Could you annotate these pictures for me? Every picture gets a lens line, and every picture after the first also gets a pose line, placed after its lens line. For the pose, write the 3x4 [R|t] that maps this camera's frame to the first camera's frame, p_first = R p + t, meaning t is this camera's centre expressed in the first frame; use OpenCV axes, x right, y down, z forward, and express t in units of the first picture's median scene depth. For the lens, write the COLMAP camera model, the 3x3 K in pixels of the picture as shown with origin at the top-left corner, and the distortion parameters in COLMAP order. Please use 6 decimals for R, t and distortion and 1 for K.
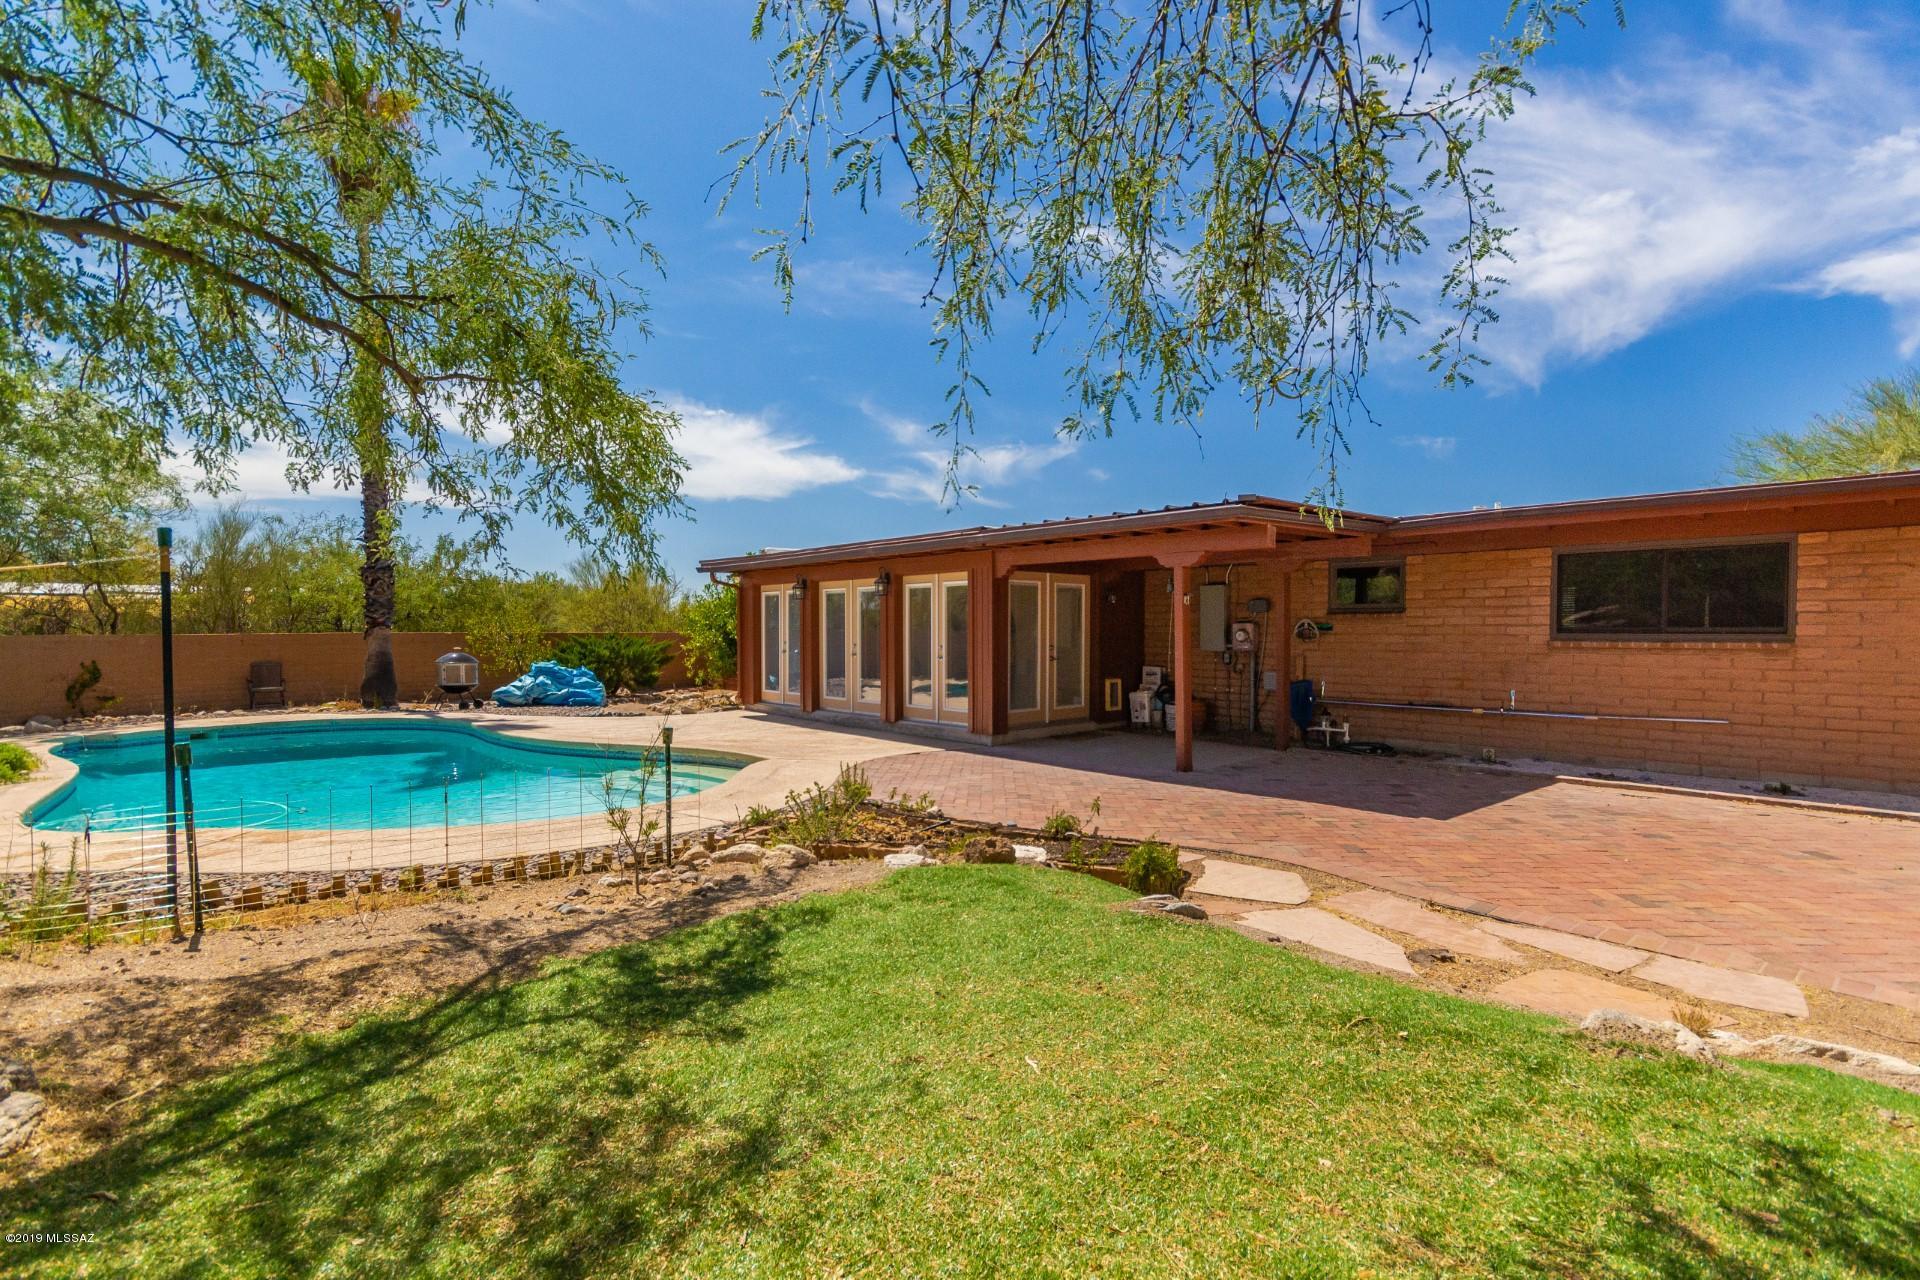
lens RADIAL K [[902.5, 0, 967.8], [0, 902.5, 647.7], [0, 0, 1]] dist [0.001058, 0.000067]
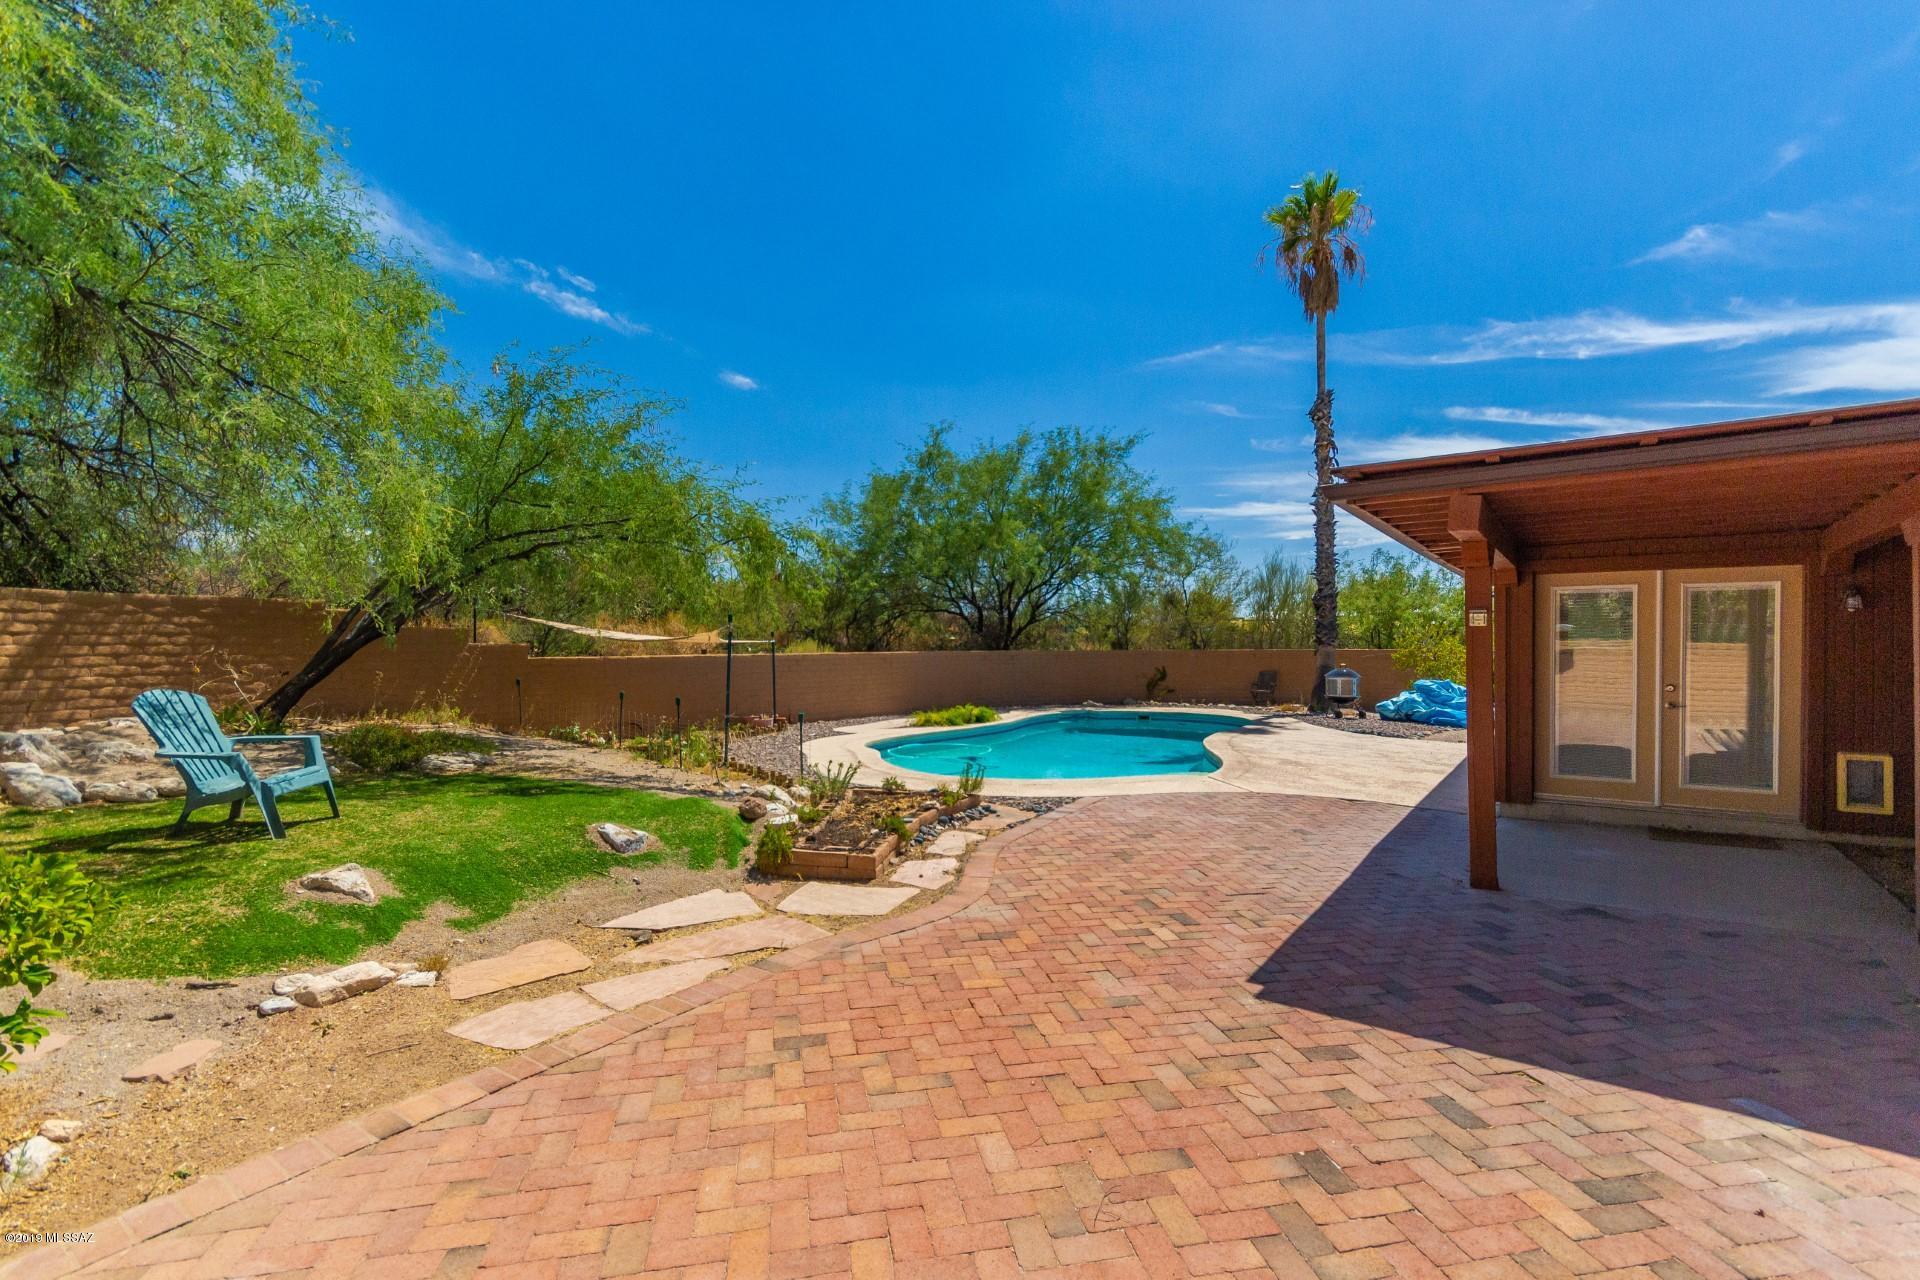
lens RADIAL K [[902.5, 0, 967.8], [0, 902.5, 647.7], [0, 0, 1]] dist [0.001058, 0.000067]
pose [[0.215907, 0.007933, -0.976382, 0.482290], [-0.018379, 0.999823, 0.004060, -0.017511], [0.976241, 0.017068, 0.216014, 0.310671]]
